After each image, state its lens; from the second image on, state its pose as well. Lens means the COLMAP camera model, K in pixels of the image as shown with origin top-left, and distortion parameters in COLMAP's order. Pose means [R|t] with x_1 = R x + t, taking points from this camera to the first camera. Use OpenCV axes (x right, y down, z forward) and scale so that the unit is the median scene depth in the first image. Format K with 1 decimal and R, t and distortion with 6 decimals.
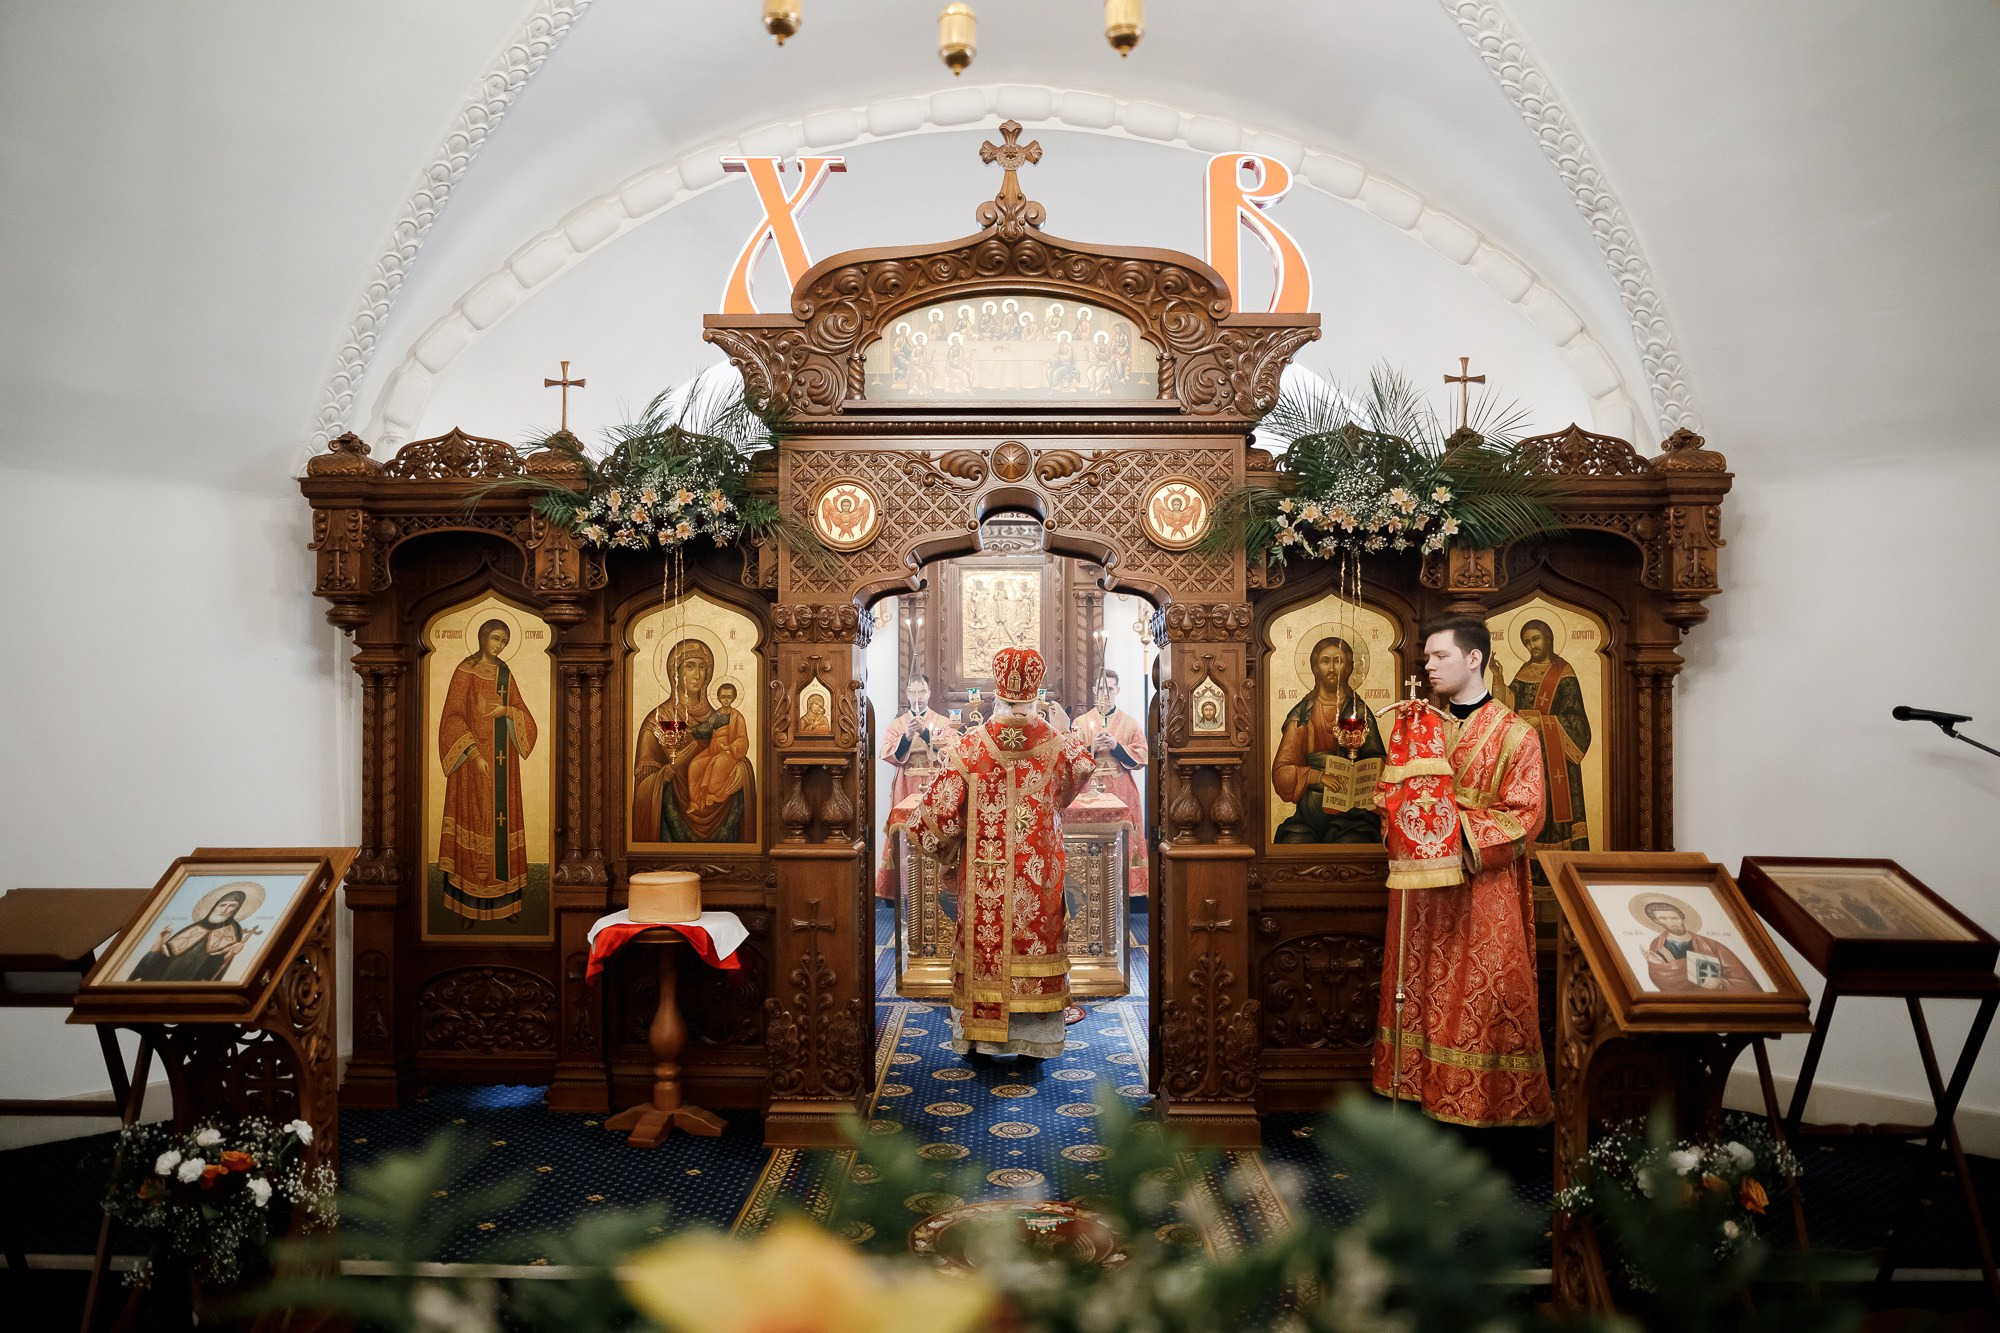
lens RADIAL K [[1375.2, 0, 993.1], [0, 1375.2, 678.6], [0, 0, 1]] dist [-0.067200, 0.033299]
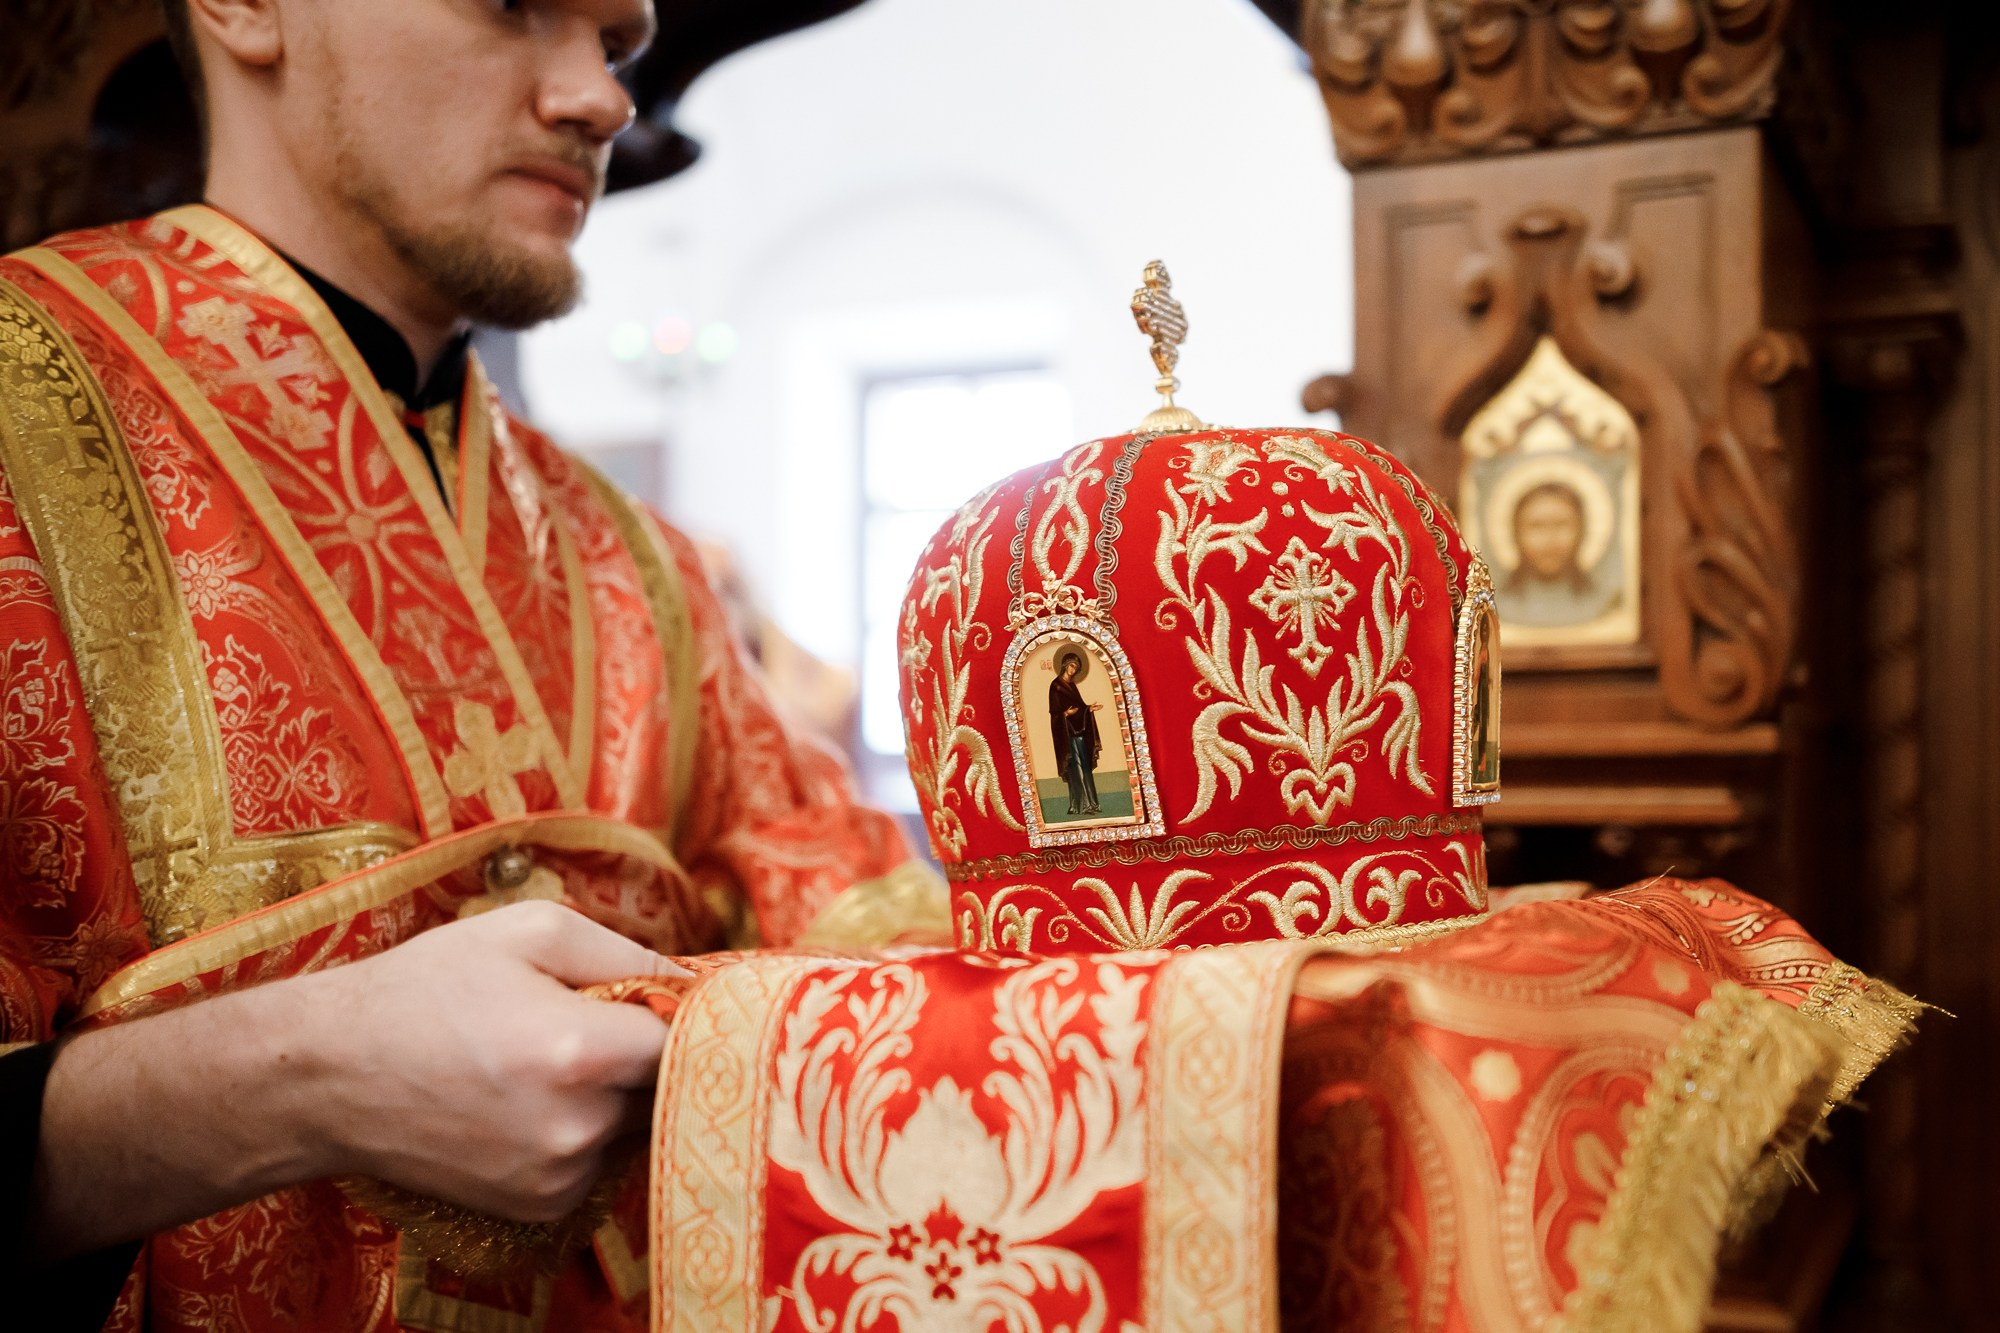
lens RADIAL K [[2145.6, 0, 1087.5], [0, 2145.6, 814.5], [0, 0, 1]] dist [-0.012315, 0.000000]
pose [[0.919689, 0.012738, -0.392441, 0.209499], [0.010005, 0.998389, 0.055853, 0.043861], [0.392520, -0.055294, 0.918080, 0.700207]]
